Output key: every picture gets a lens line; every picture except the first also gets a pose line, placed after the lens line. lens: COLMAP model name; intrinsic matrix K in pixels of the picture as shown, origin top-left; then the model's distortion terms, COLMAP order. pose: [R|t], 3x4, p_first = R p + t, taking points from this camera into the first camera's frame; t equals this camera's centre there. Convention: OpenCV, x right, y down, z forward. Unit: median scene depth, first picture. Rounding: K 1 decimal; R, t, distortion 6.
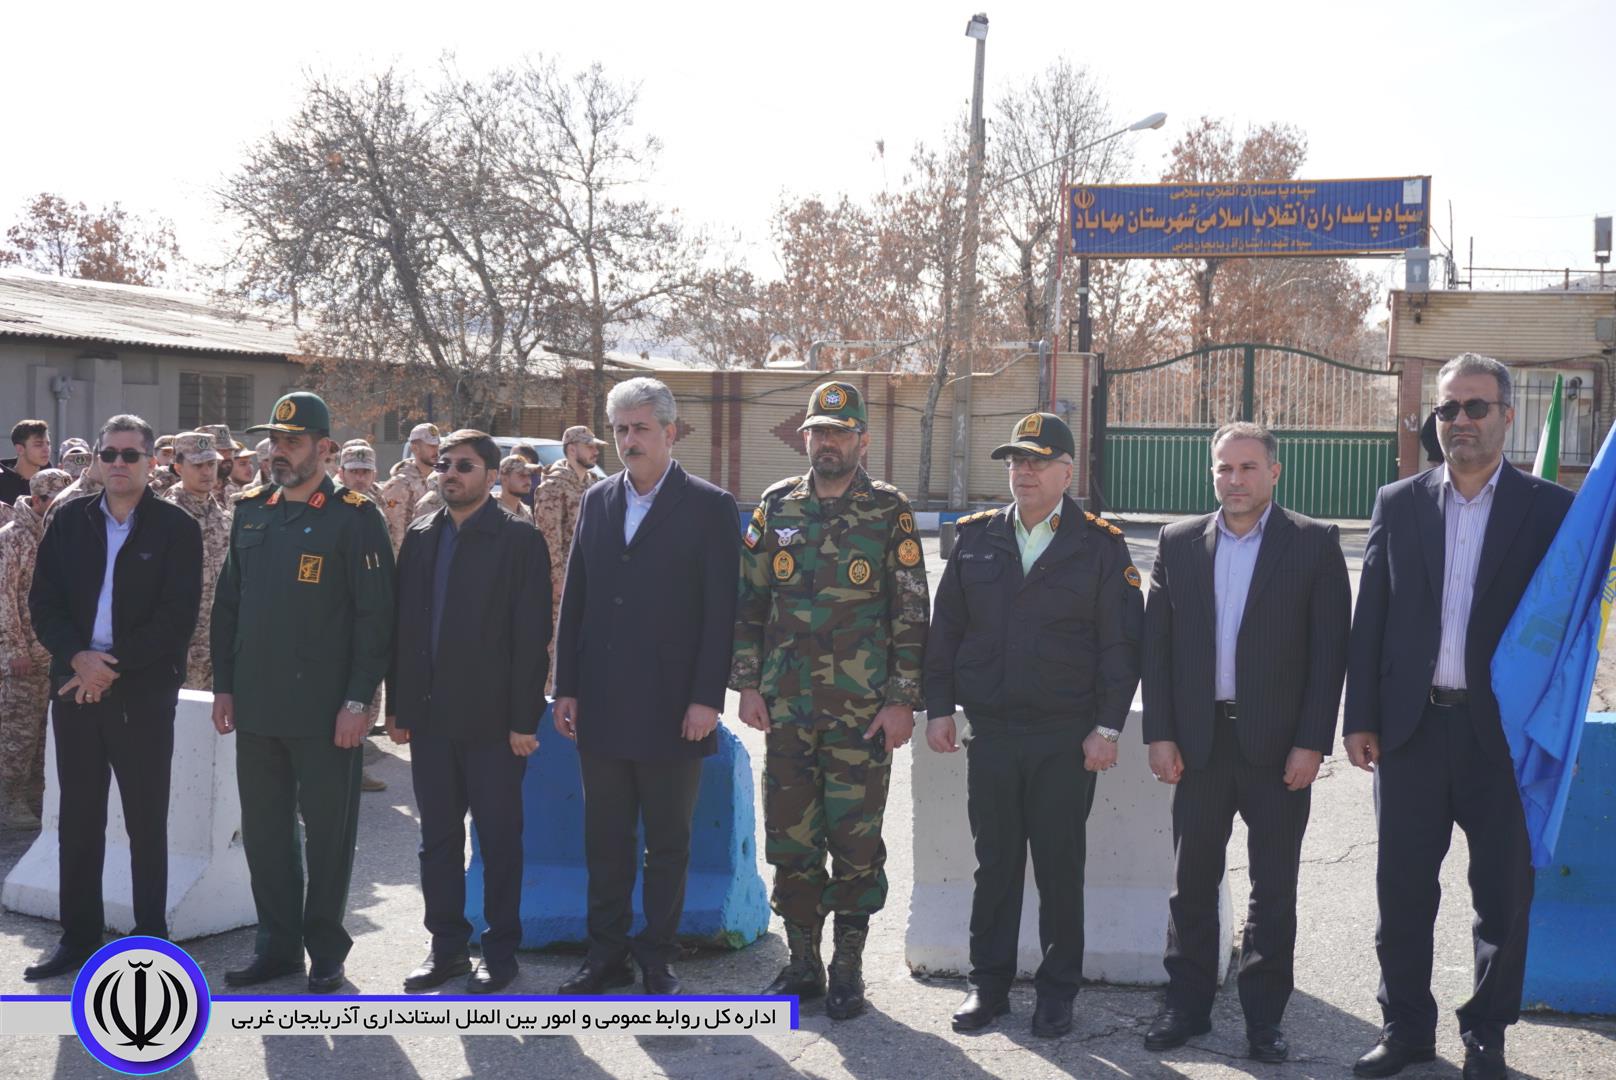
lens RADIAL K [[1991.6, 0, 807.8], [0, 1991.6, 537.6], [0, 0, 1]] dist [-0.005365, 0.000000]
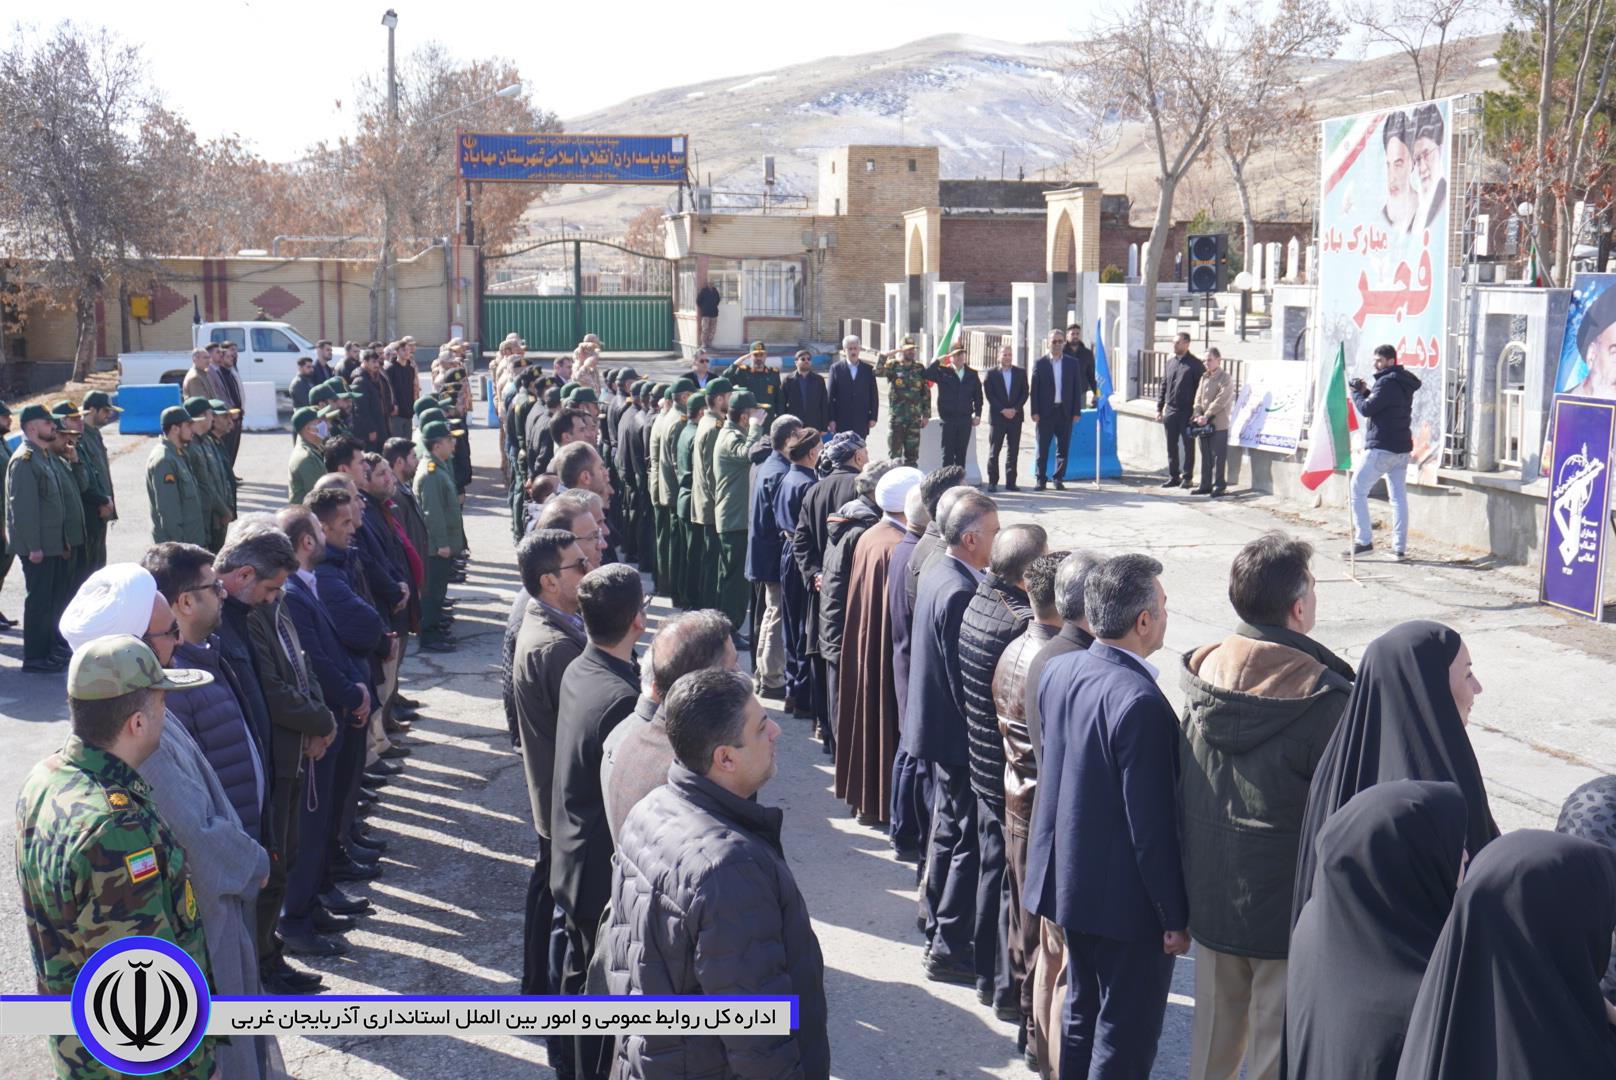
lens RADIAL K [[1878.3, 0, 808.0], [0, 1878.3, 539.3], [0, 0, 1]] dist [0.004395, 0.000000]
pose [[0.874714, -0.080445, 0.477917, -0.342207], [0.034444, 0.993953, 0.104264, -0.012266], [-0.483414, -0.074740, 0.872195, -0.380313]]
